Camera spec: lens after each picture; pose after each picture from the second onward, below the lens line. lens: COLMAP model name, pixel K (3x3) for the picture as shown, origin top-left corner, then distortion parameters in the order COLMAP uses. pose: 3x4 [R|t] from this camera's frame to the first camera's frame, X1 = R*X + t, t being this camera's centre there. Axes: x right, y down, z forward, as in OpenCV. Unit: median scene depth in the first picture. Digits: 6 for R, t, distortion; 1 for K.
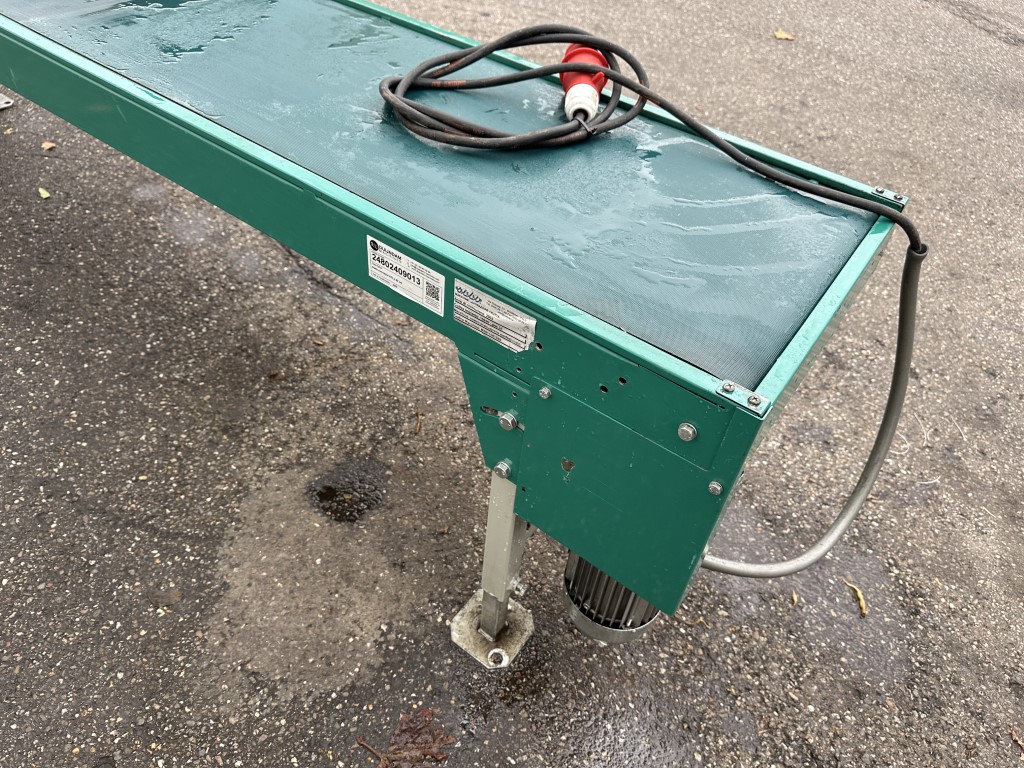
lens RADIAL K [[710.8, 0, 511.0], [0, 710.8, 395.2], [0, 0, 1]] dist [0.089662, -0.138037]
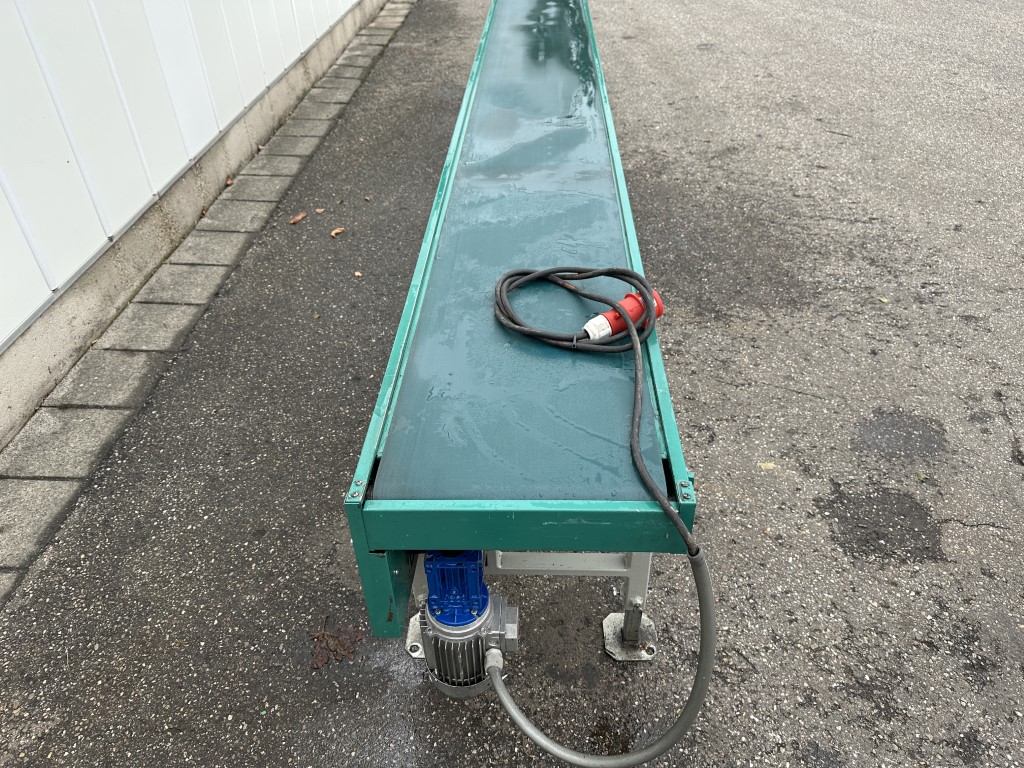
lens RADIAL K [[719.9, 0, 512.0], [0, 719.9, 384.0], [0, 0, 1]] dist [0.008168, 0.000161]
pose [[0.551695, 0.420291, -0.720408, 0.853545], [-0.527080, 0.845101, 0.089395, -0.286743], [0.646389, 0.330394, 0.687765, -0.014210]]
